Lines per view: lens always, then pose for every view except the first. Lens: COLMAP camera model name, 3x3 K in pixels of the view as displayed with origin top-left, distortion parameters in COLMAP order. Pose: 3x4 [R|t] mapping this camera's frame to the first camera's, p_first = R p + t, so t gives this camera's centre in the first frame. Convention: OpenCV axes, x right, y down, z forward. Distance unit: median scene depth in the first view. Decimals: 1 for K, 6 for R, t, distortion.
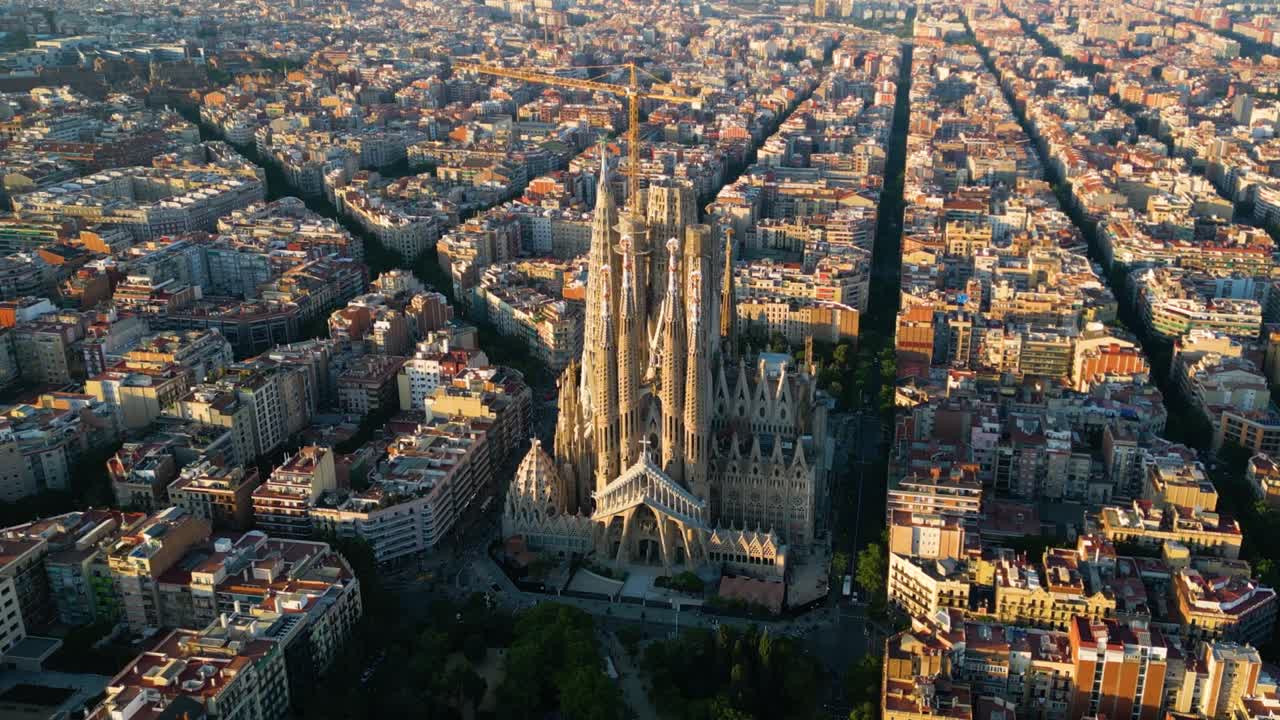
lens RADIAL K [[1079.5, 0, 711.7], [0, 1079.5, 361.8], [0, 0, 1]] dist [0.067776, 0.000204]
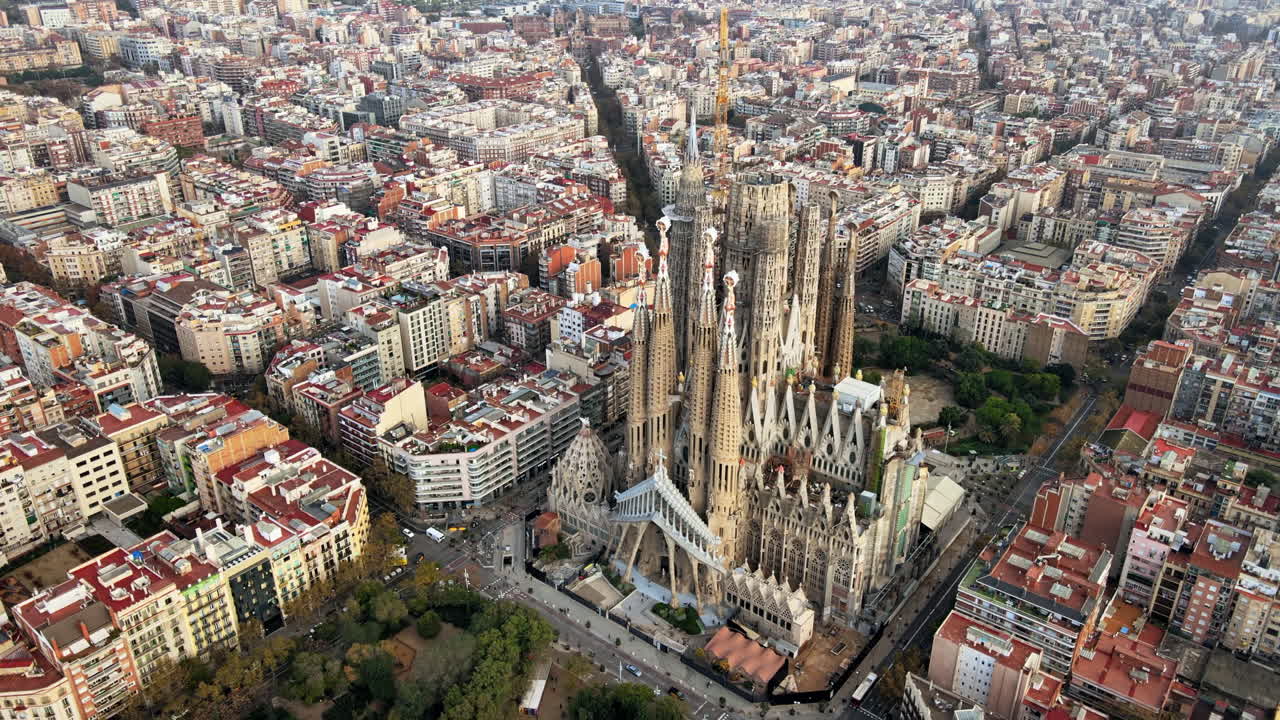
lens RADIAL K [[931.7, 0, 640.0], [0, 931.7, 360.0], [0, 0, 1]] dist [0.012905, 0.006245]
pose [[0.877727, 0.201133, -0.434903, 0.219825], [-0.166891, 0.979128, 0.116003, -0.080849], [0.449158, -0.029237, 0.892974, 0.291665]]
